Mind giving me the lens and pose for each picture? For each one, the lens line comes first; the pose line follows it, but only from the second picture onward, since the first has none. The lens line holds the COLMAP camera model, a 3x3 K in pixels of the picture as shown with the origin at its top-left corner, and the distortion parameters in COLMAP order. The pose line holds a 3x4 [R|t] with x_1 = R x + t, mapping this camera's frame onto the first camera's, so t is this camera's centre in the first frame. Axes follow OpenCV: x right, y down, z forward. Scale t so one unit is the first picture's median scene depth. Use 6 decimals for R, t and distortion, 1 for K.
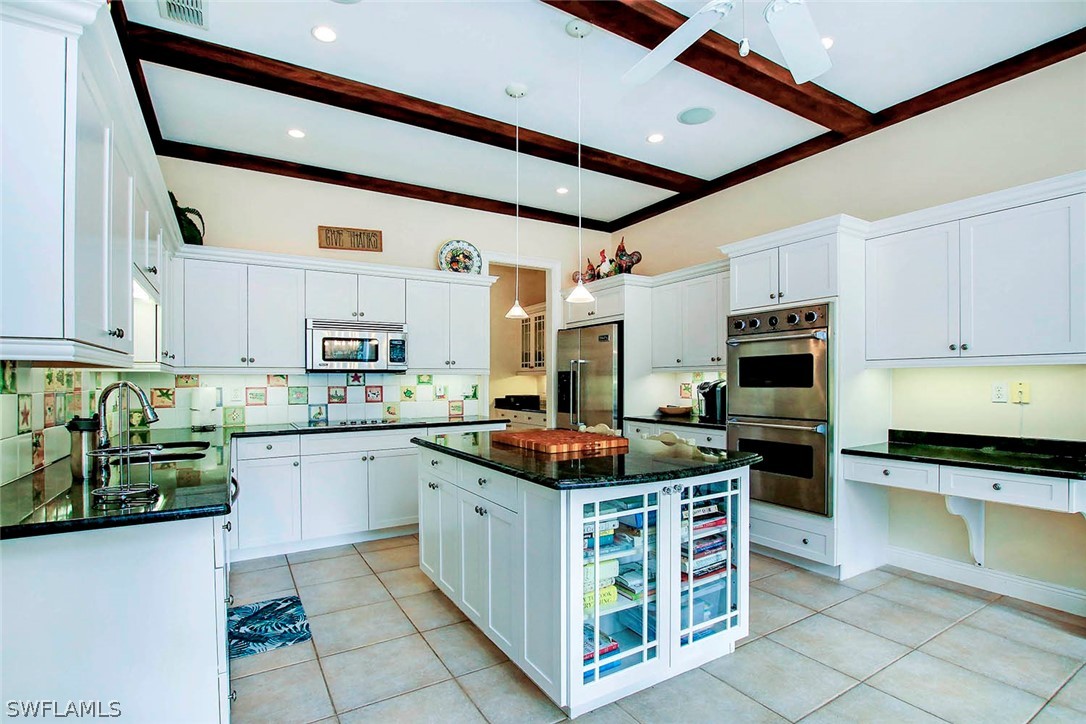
lens RADIAL K [[509.0, 0, 524.6], [0, 509.0, 381.0], [0, 0, 1]] dist [-0.021600, -0.000017]
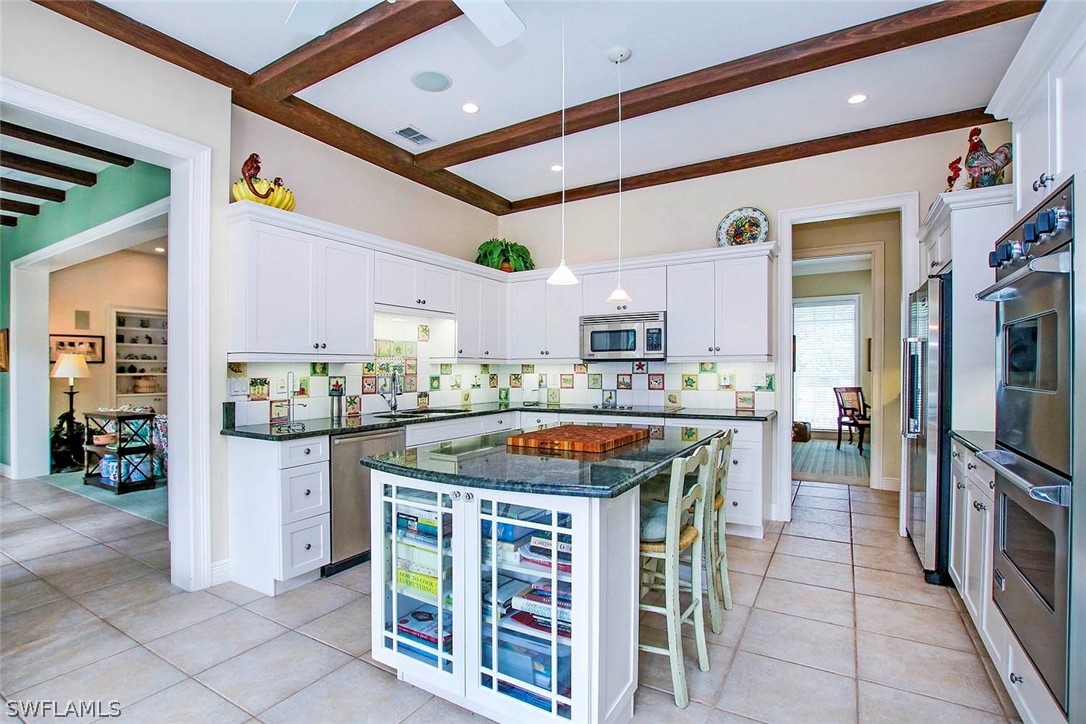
lens RADIAL K [[509.0, 0, 546.4], [0, 509.0, 363.4], [0, 0, 1]] dist [-0.021600, -0.000017]
pose [[0.488195, -0.005554, -0.872717, 0.532713], [0.001873, 0.999984, -0.005316, -0.006903], [0.872732, 0.000961, 0.488198, 0.323758]]
